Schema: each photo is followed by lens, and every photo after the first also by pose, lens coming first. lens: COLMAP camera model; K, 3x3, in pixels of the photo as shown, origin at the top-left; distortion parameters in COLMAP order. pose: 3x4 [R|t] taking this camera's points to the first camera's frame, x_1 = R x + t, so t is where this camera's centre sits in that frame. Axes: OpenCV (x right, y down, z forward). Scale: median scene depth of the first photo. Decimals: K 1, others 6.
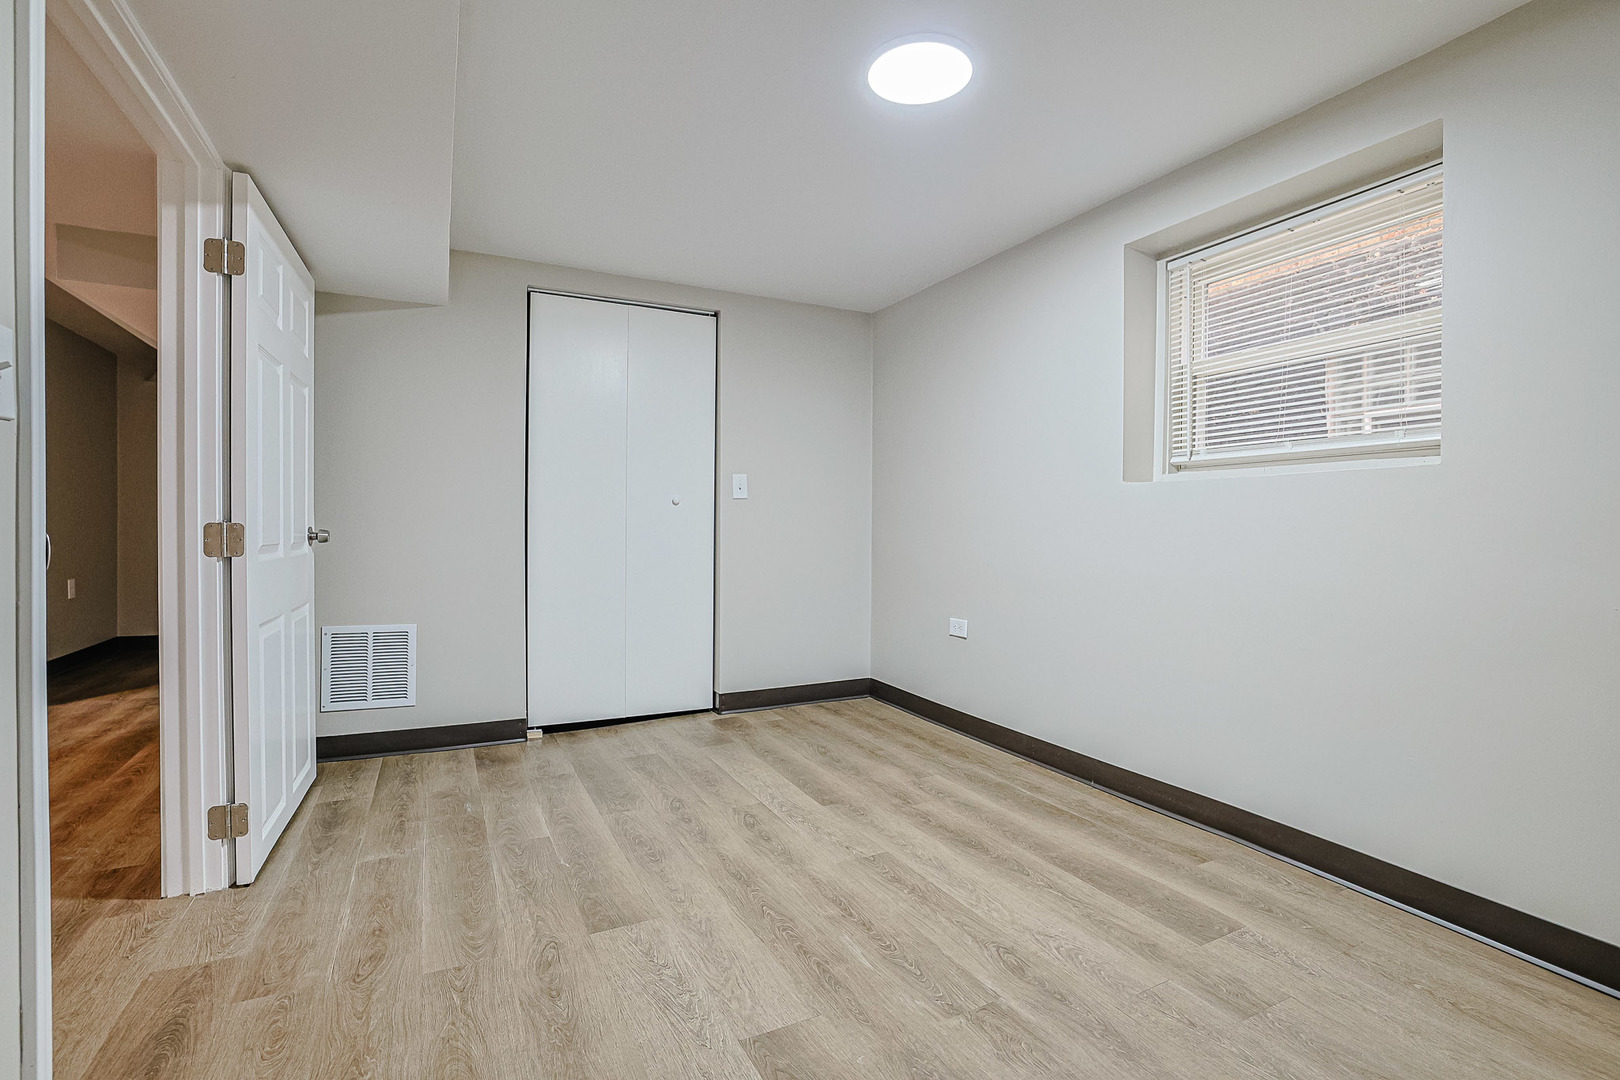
lens RADIAL K [[735.3, 0, 802.6], [0, 735.3, 538.4], [0, 0, 1]] dist [-0.049547, 0.017812]
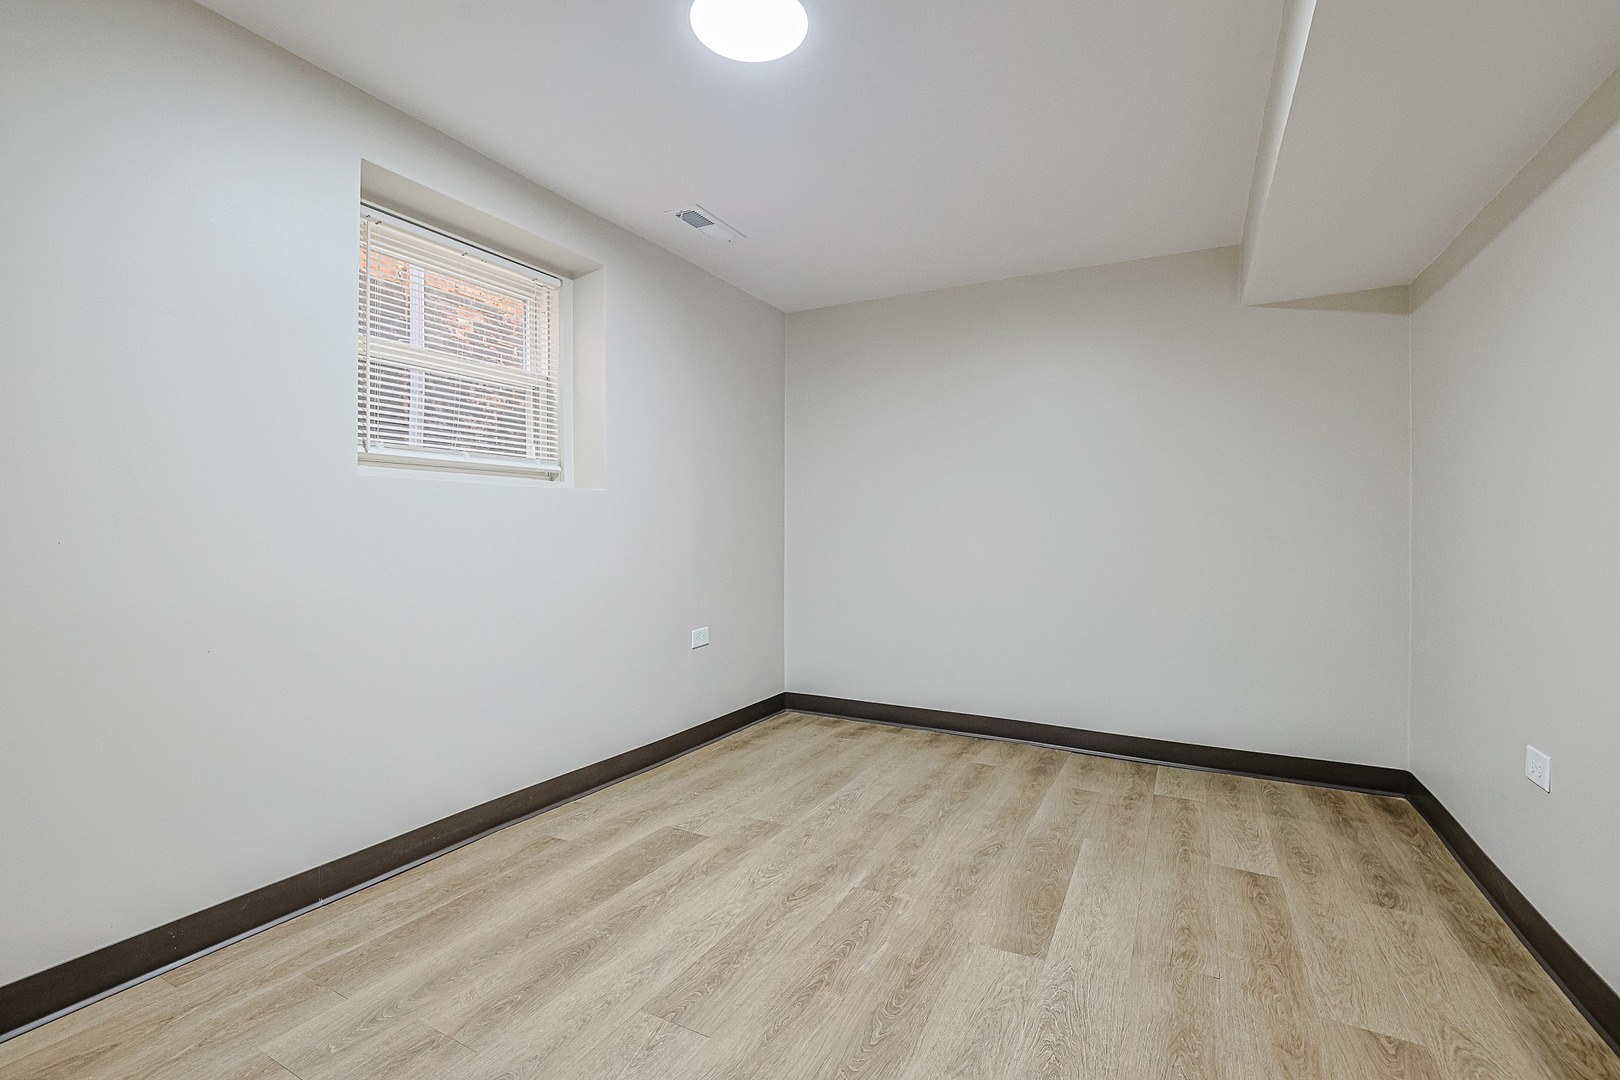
lens RADIAL K [[735.3, 0, 802.6], [0, 735.3, 538.4], [0, 0, 1]] dist [-0.049547, 0.017812]
pose [[-0.578084, -0.017898, 0.815781, -0.604578], [0.003045, 0.999705, 0.024091, -0.035607], [-0.815971, 0.016410, -0.577859, 1.466665]]
